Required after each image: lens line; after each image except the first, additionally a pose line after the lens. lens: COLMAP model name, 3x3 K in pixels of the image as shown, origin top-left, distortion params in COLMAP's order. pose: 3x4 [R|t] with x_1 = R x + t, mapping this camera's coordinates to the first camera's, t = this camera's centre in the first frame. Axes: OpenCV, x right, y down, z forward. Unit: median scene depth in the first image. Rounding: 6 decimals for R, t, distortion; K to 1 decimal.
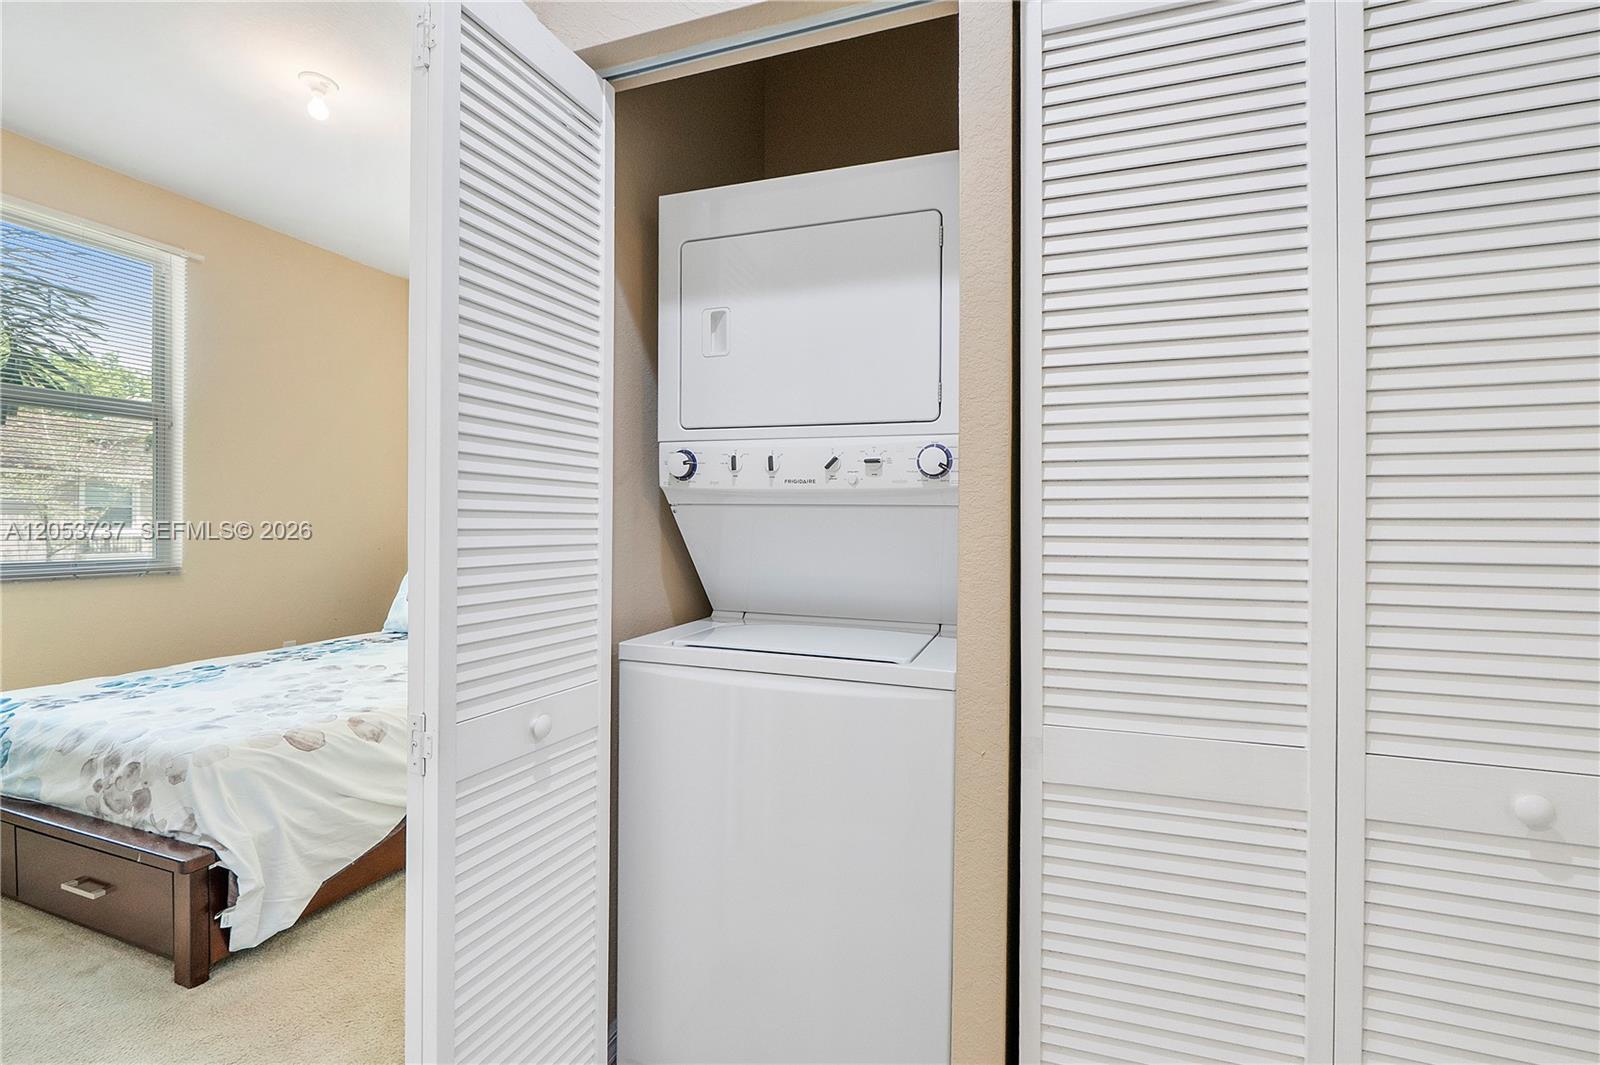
lens RADIAL K [[683.4, 0, 811.6], [0, 683.4, 531.3], [0, 0, 1]] dist [-0.008633, -0.000037]
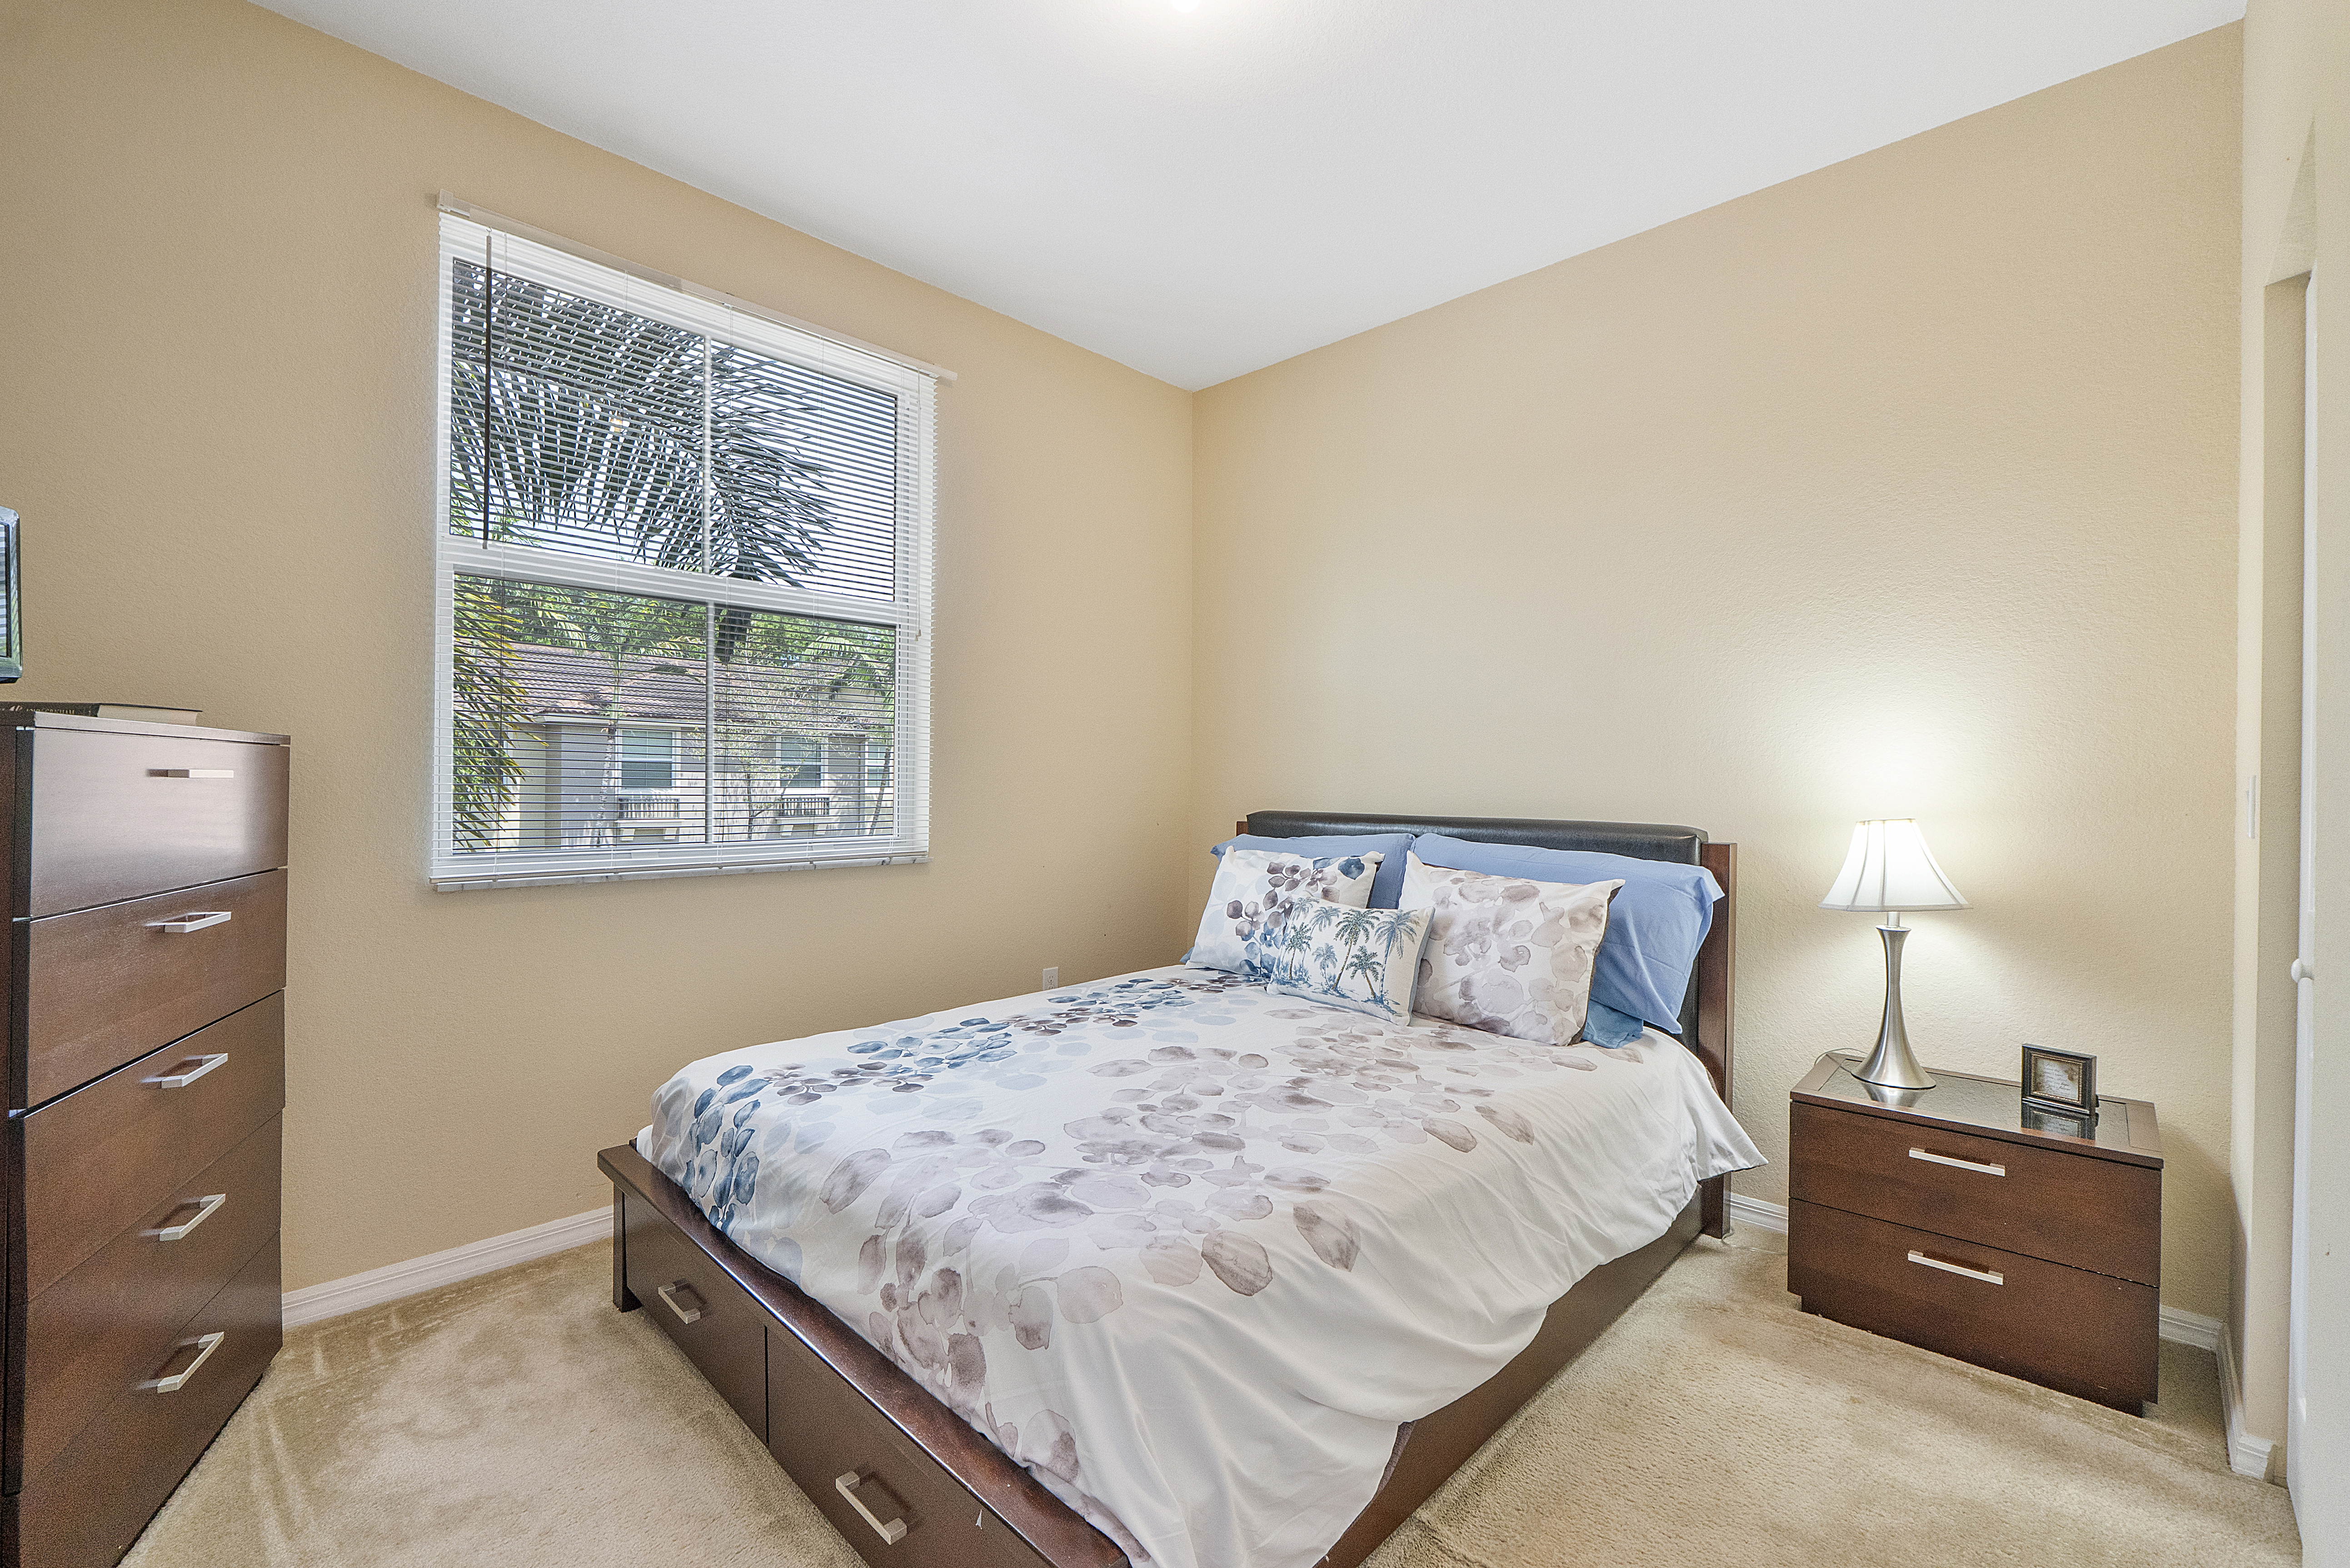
lens RADIAL K [[1003.8, 0, 1160.4], [0, 1003.8, 785.8], [0, 0, 1]] dist [-0.008633, -0.000037]
pose [[0.898350, -0.000430, -0.439281, -0.530208], [-0.002871, 0.999972, -0.006851, -0.007367], [0.439271, 0.007416, 0.898324, 0.400160]]
